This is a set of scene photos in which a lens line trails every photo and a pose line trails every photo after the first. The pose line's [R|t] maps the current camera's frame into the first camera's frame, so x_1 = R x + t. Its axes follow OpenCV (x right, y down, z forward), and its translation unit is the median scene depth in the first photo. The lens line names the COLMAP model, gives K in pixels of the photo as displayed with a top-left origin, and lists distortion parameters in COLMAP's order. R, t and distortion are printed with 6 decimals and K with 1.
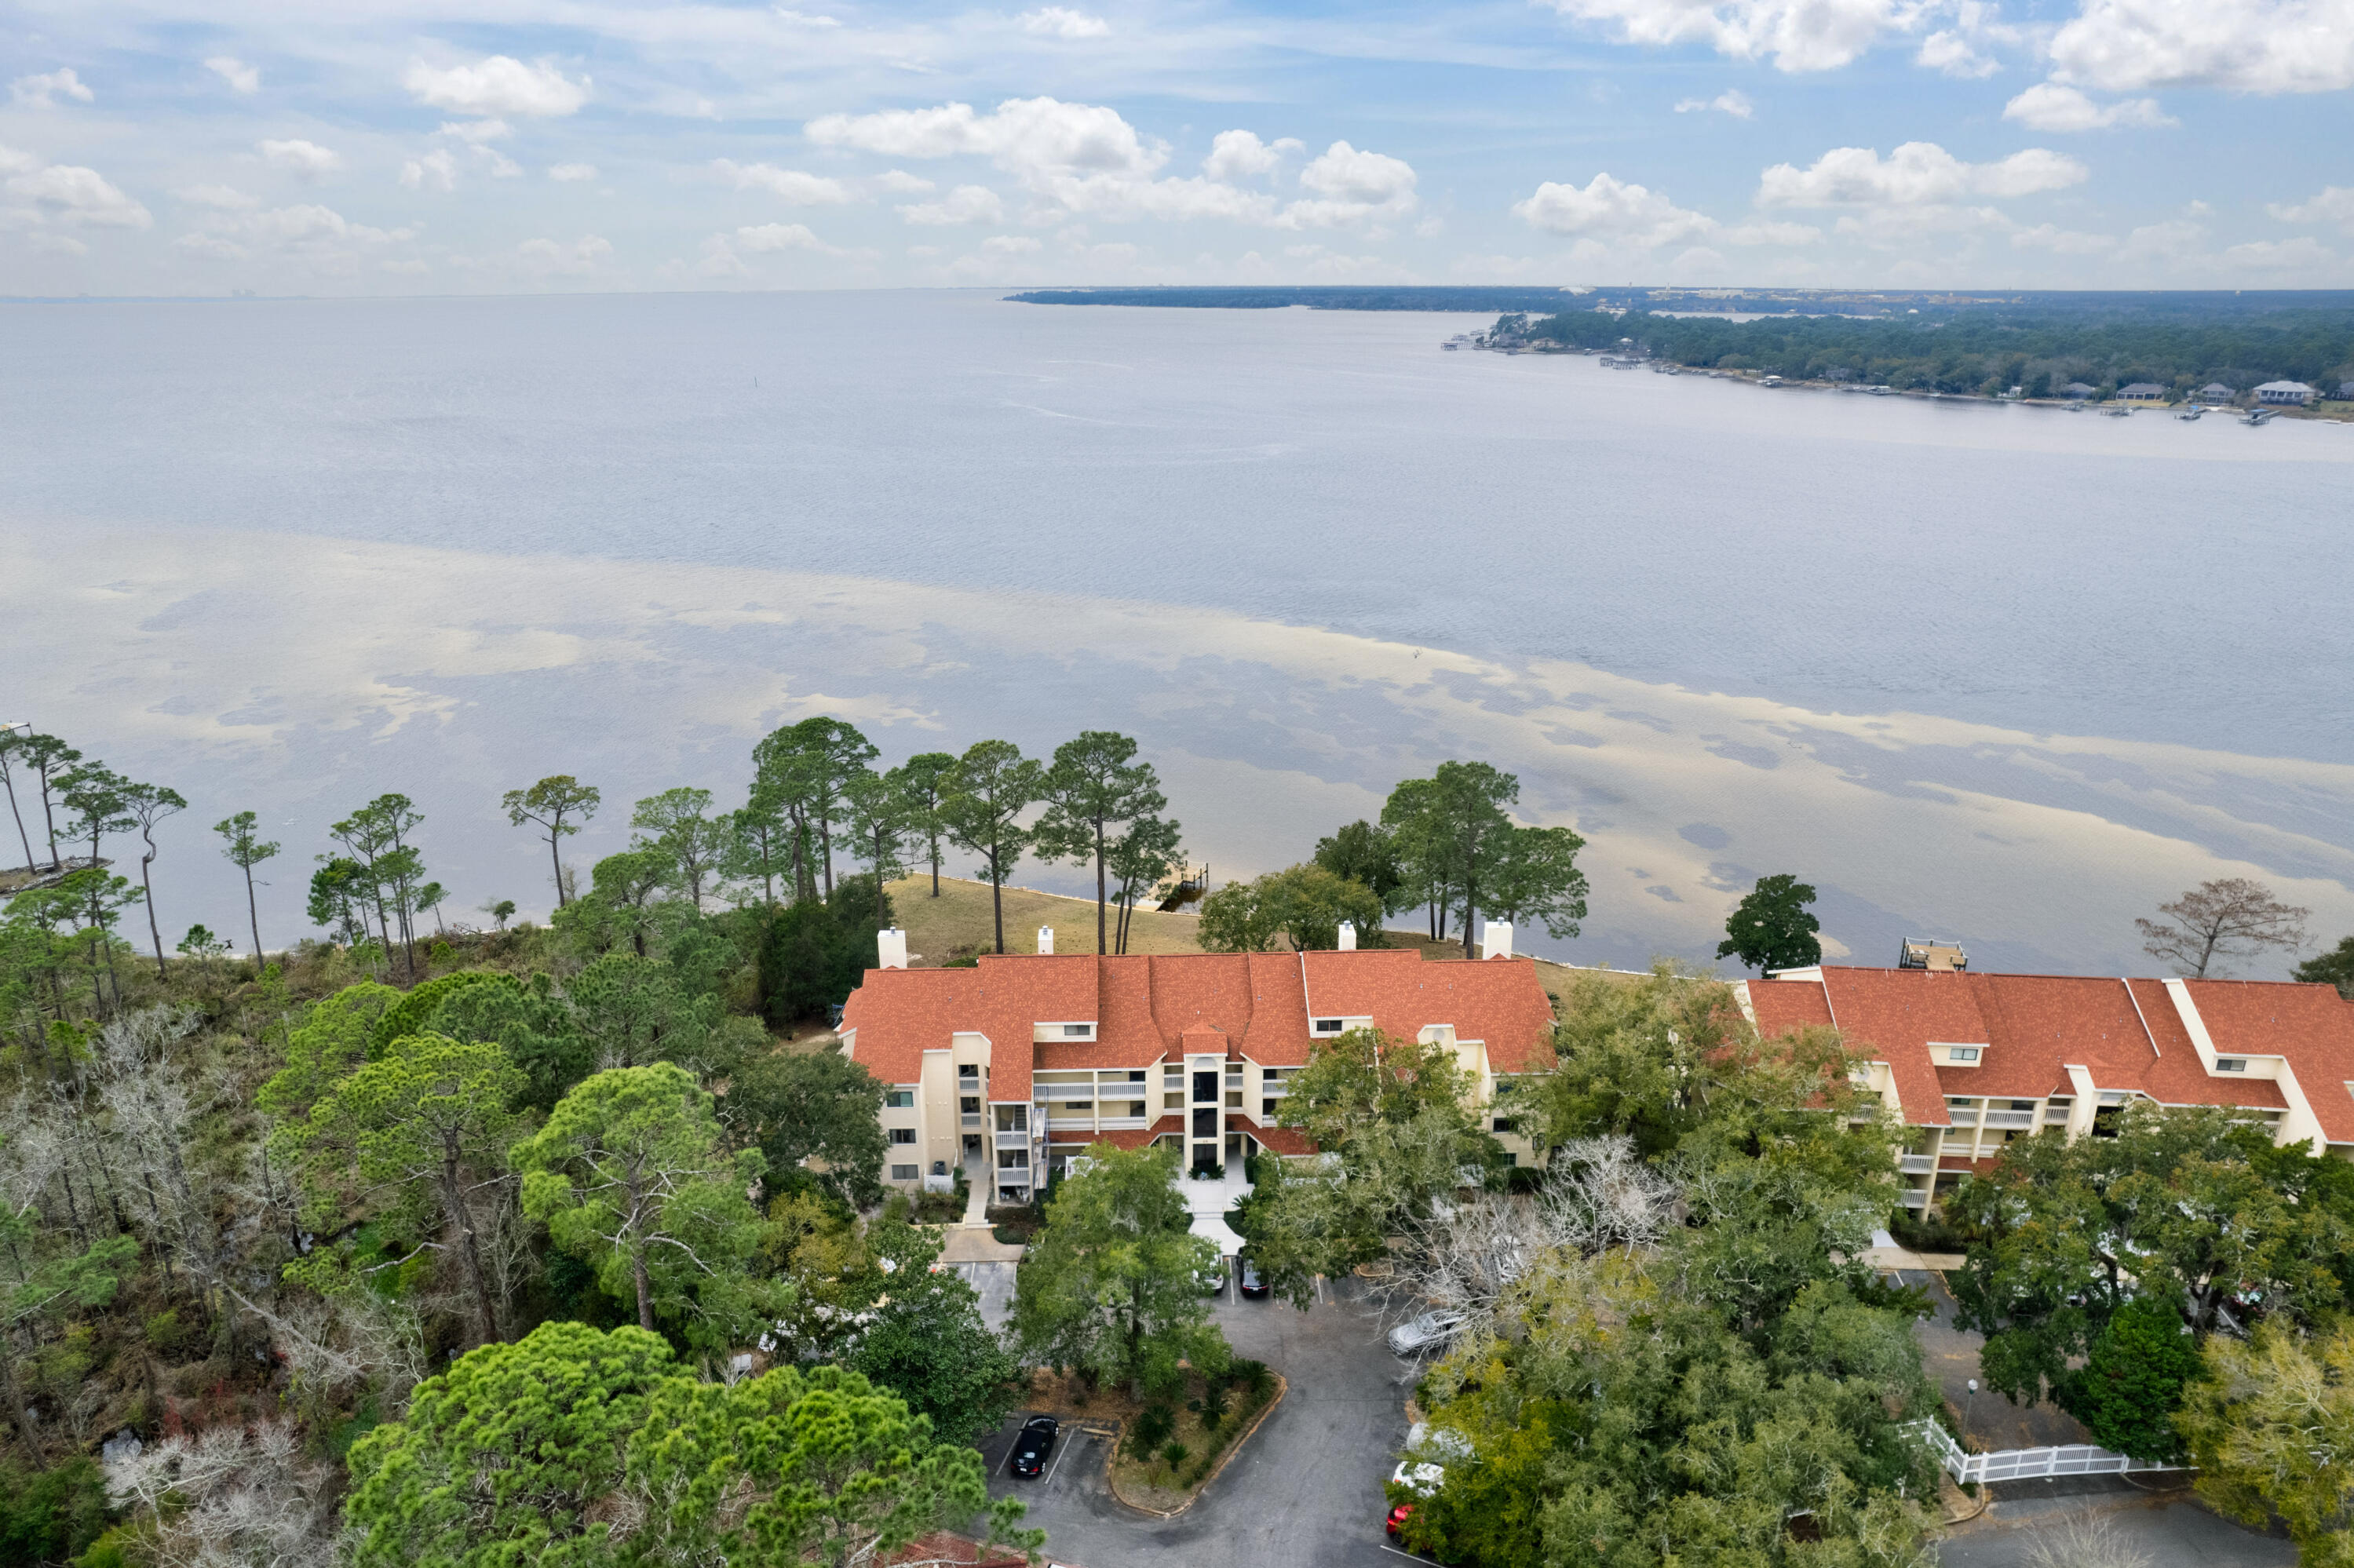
lens RADIAL K [[1539.4, 0, 1177.0], [0, 1539.4, 784.0], [0, 0, 1]] dist [-0.085610, 0.080363]
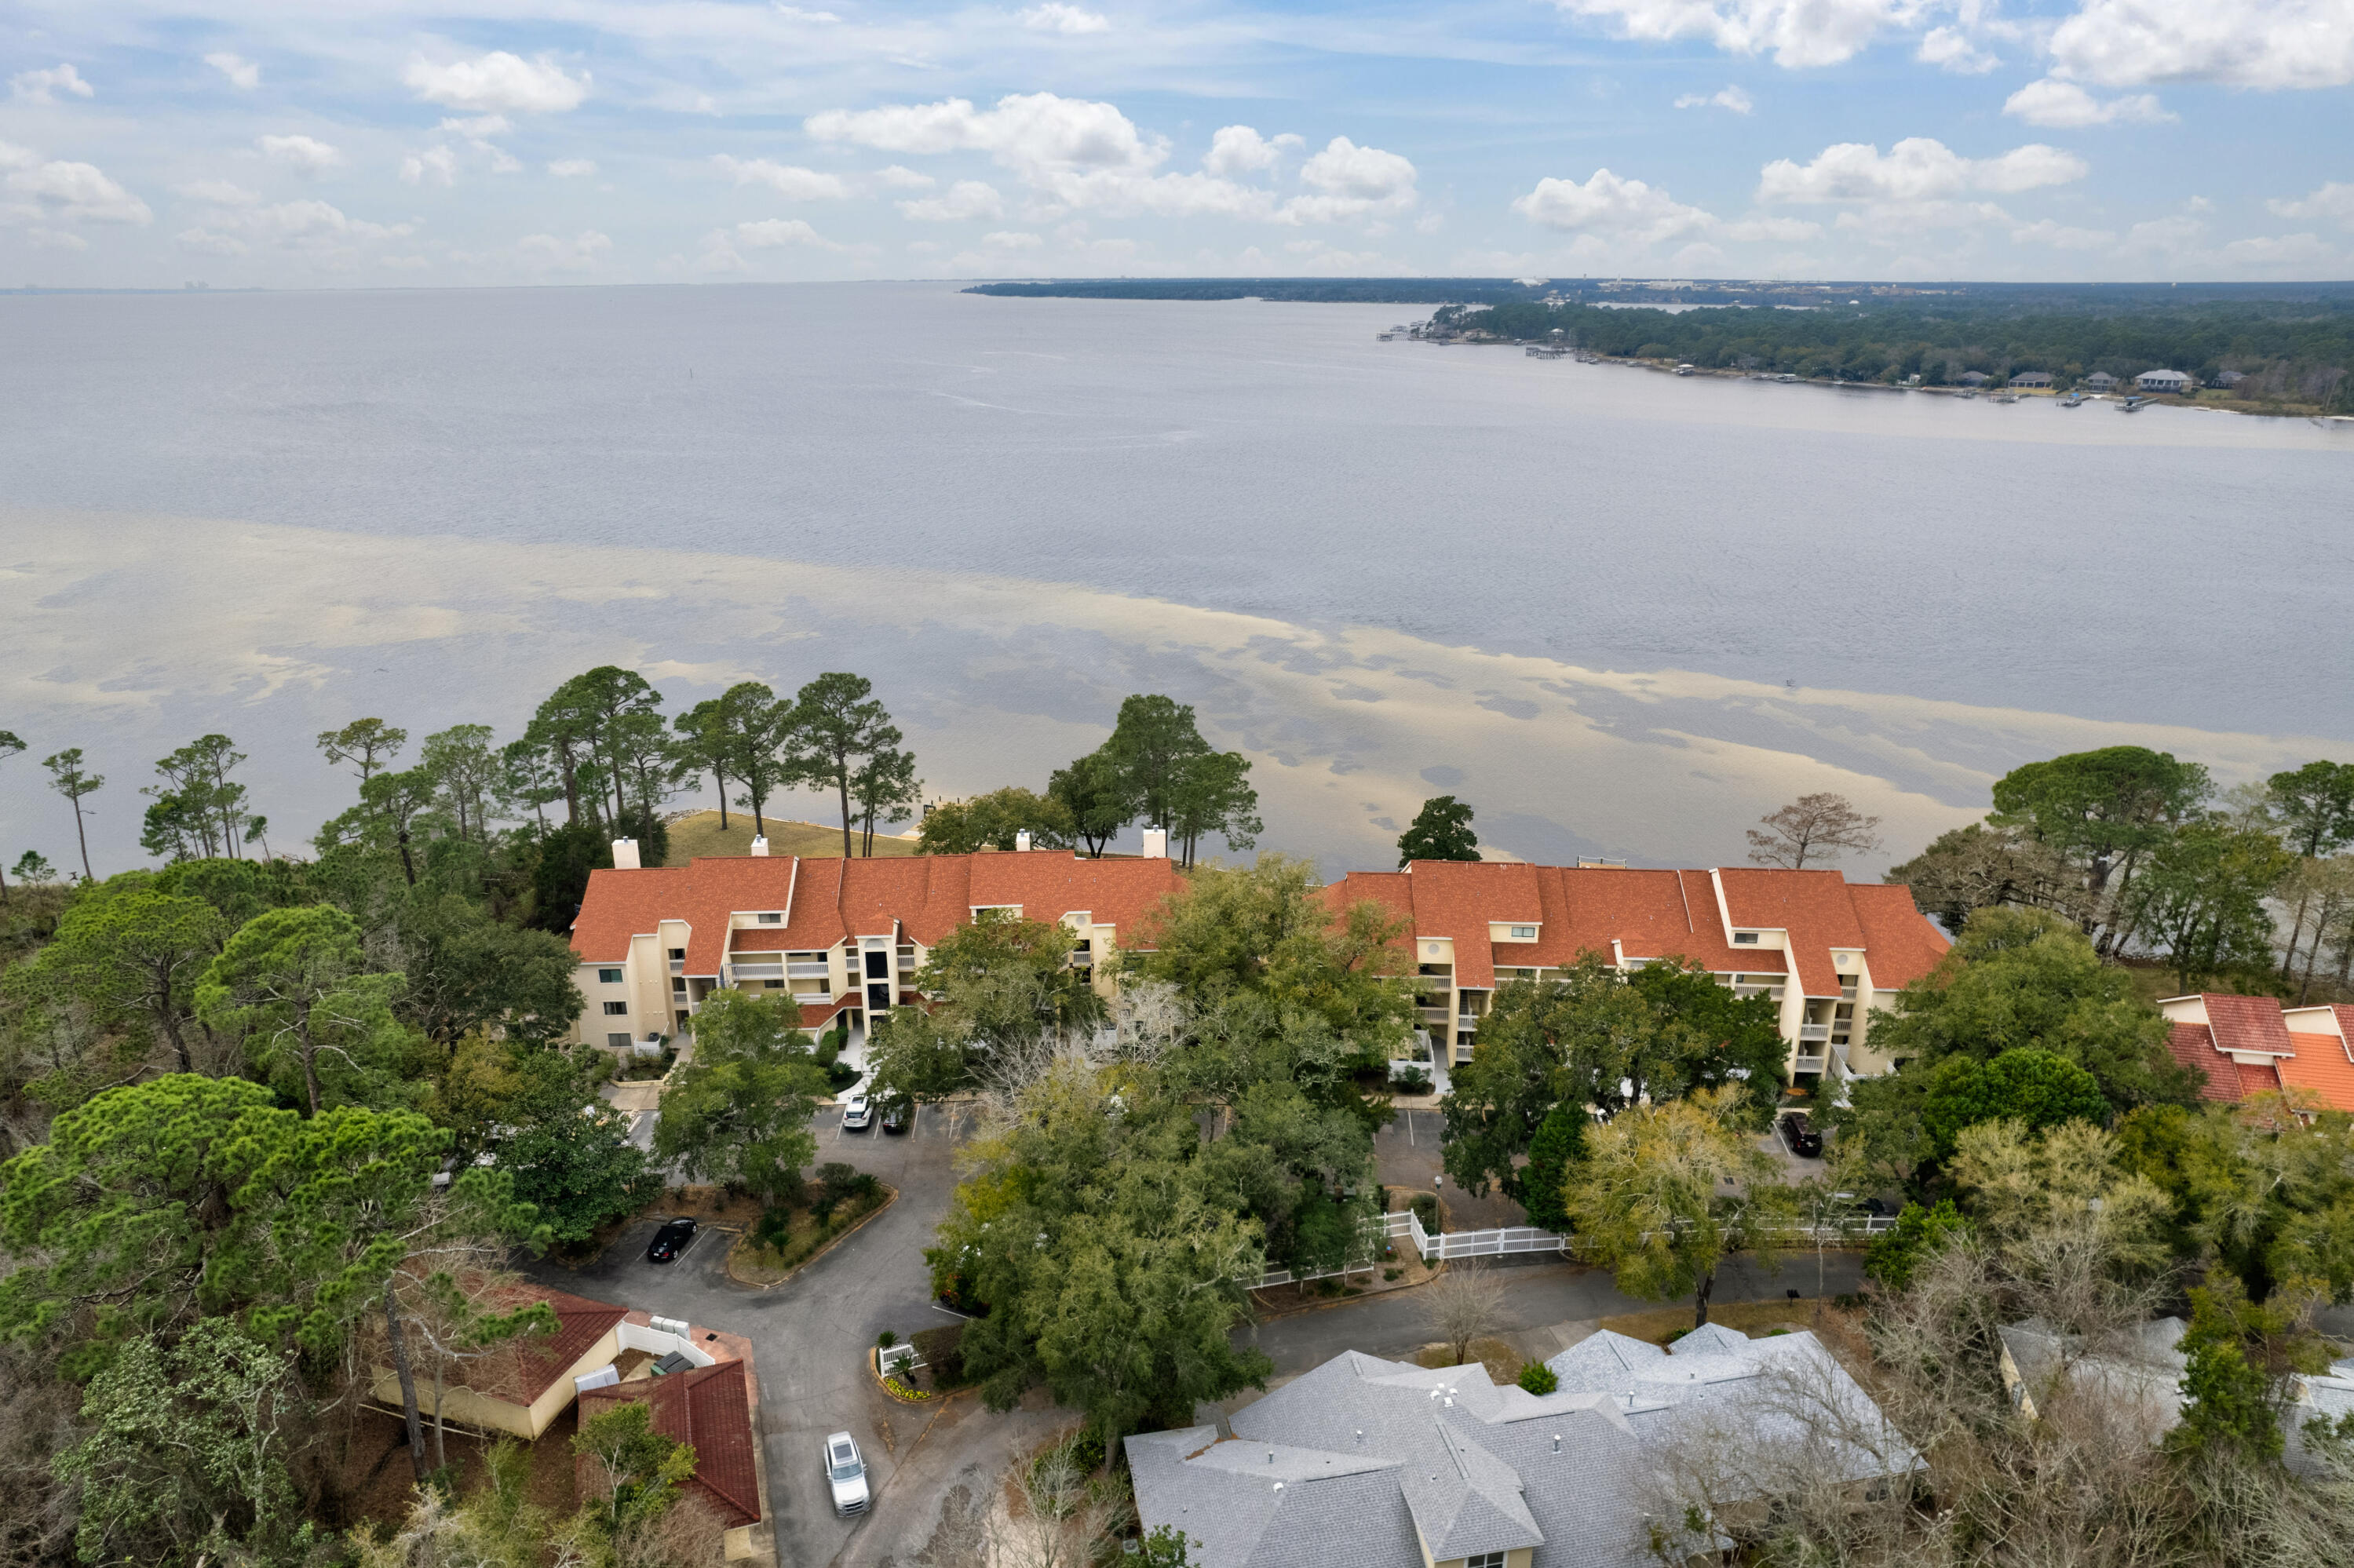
lens RADIAL K [[1527.5, 0, 1177.0], [0, 1527.5, 784.0], [0, 0, 1]] dist [-0.084475, 0.081618]
pose [[0.999723, -0.007230, 0.022407, 0.168768], [0.007071, 0.999949, 0.007171, 0.040122], [-0.022457, -0.007011, 0.999723, -0.123042]]
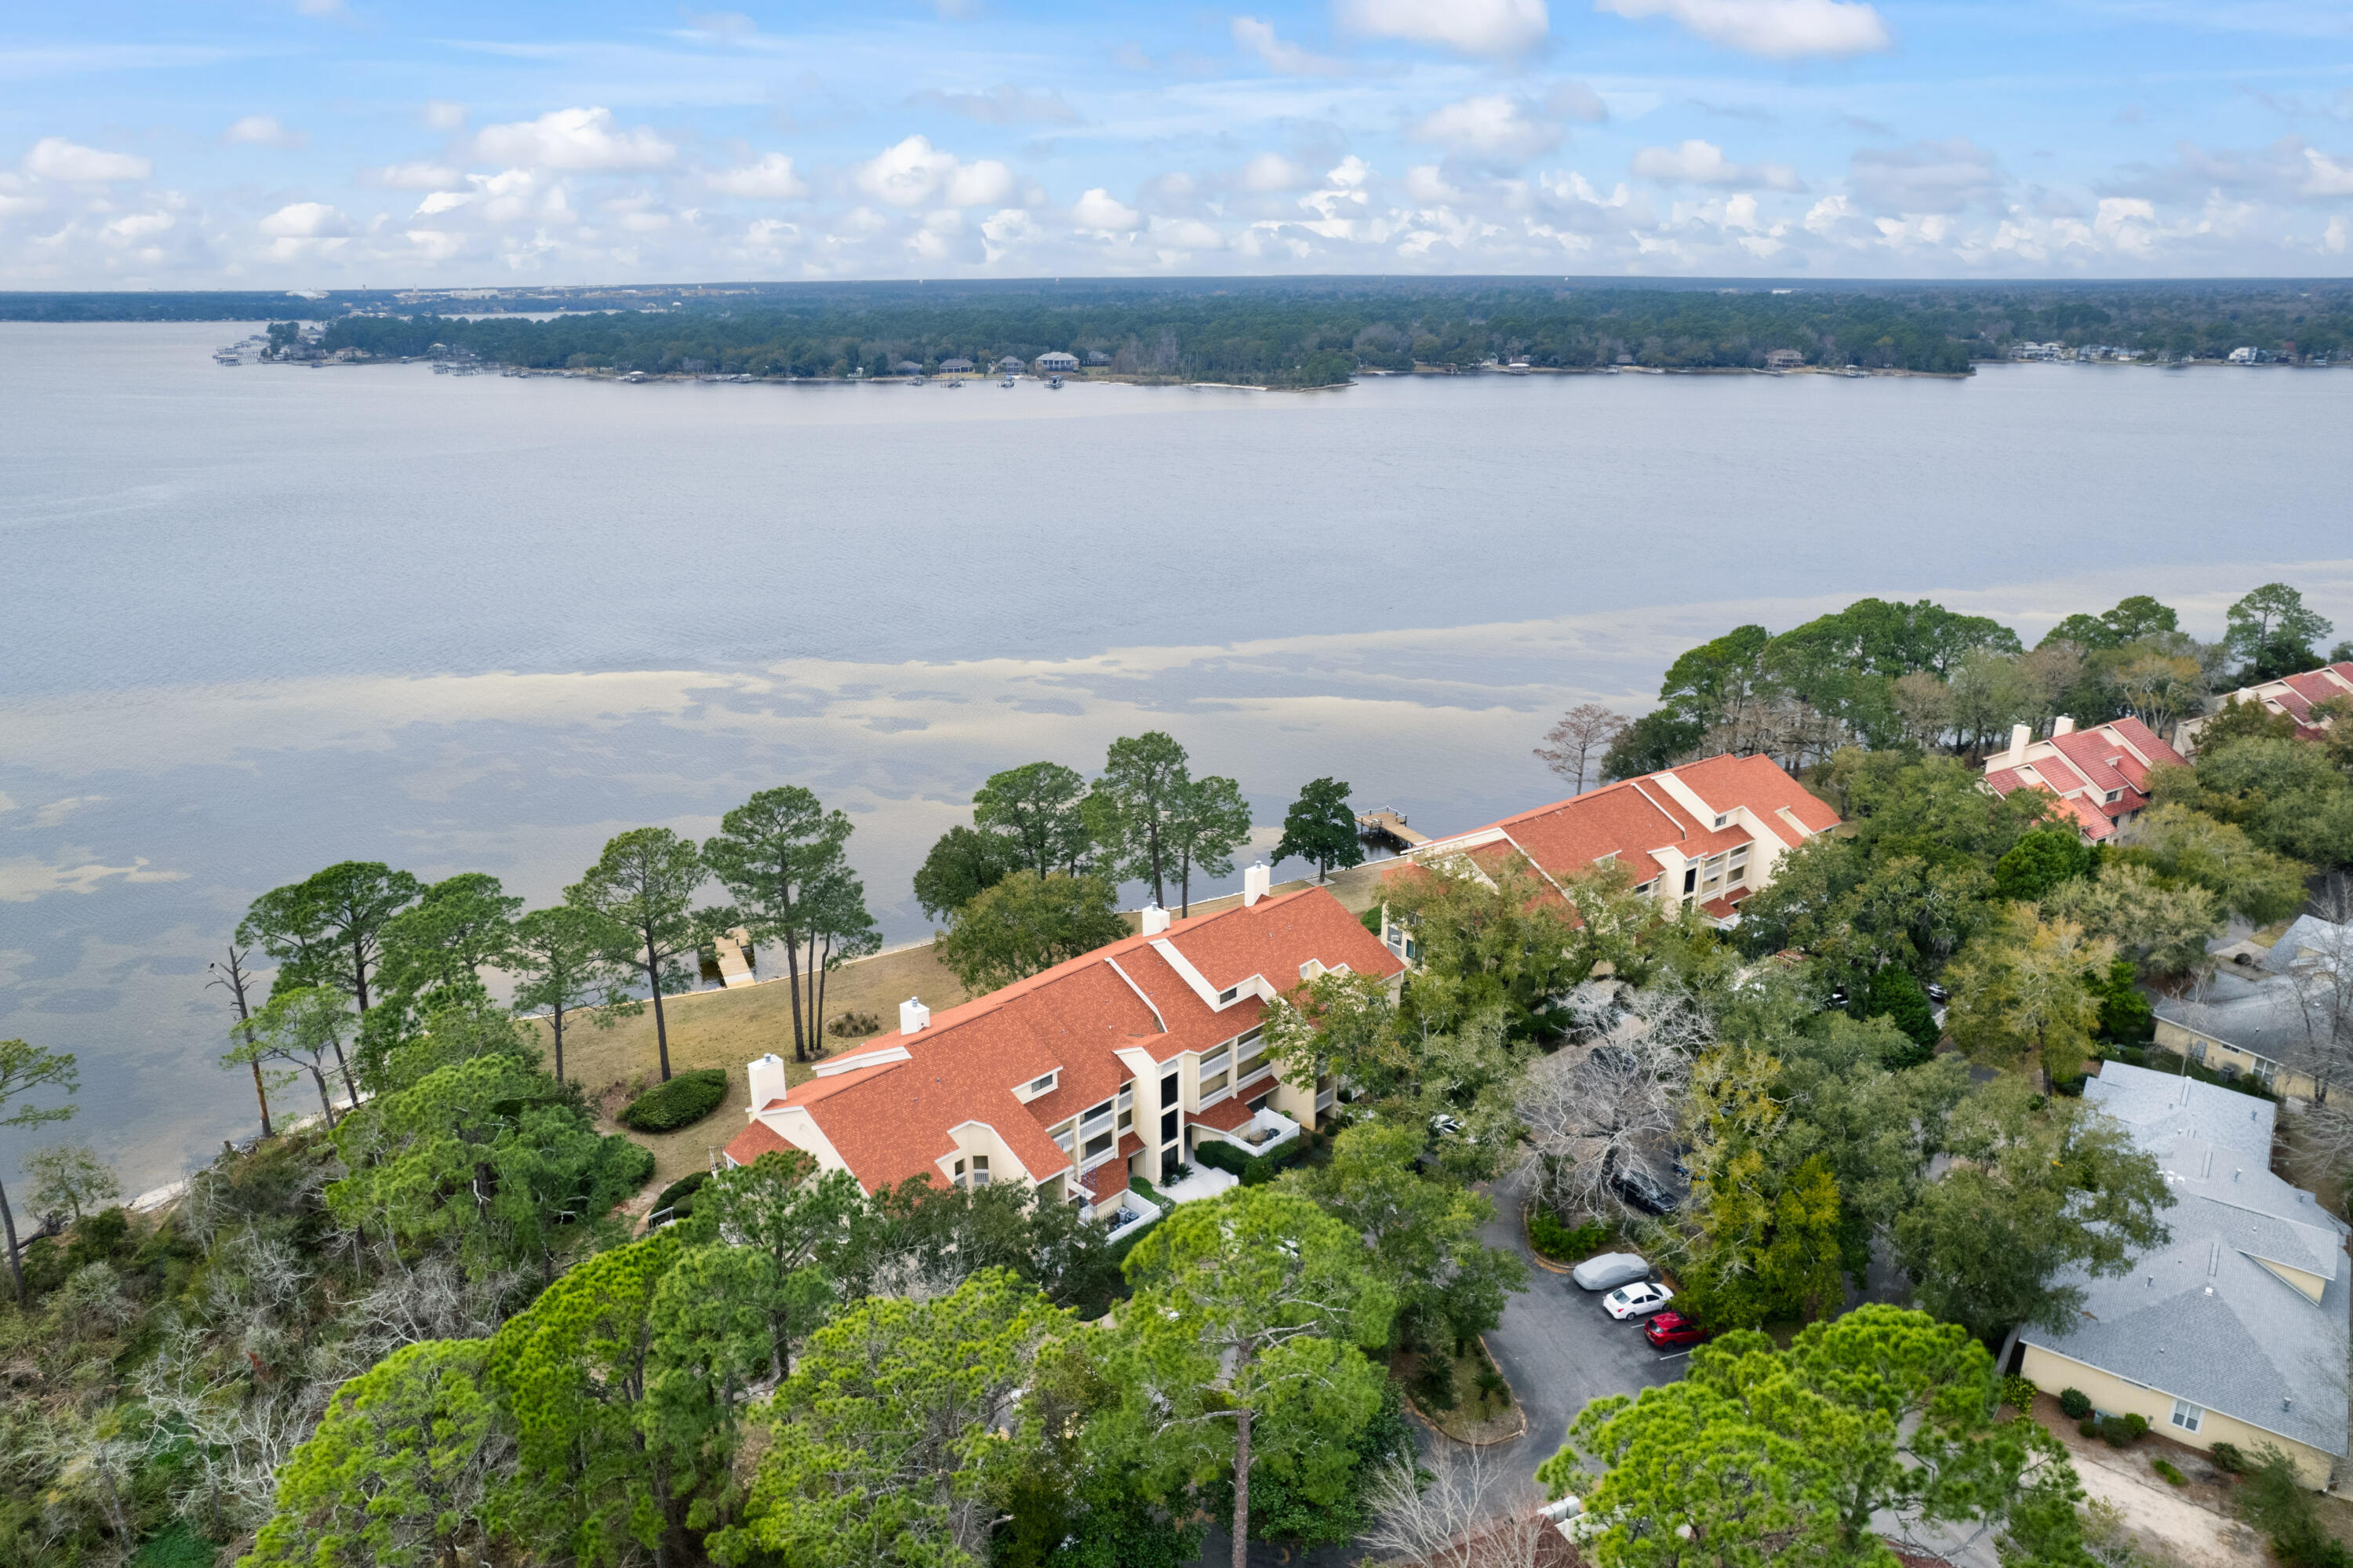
lens RADIAL K [[1538.9, 0, 1176.5], [0, 1538.9, 784.0], [0, 0, 1]] dist [-0.085610, 0.080363]
pose [[0.728661, -0.219030, 0.648906, -0.436977], [0.218140, 0.972360, 0.083257, -0.057456], [-0.649206, 0.080886, 0.756300, 0.178655]]
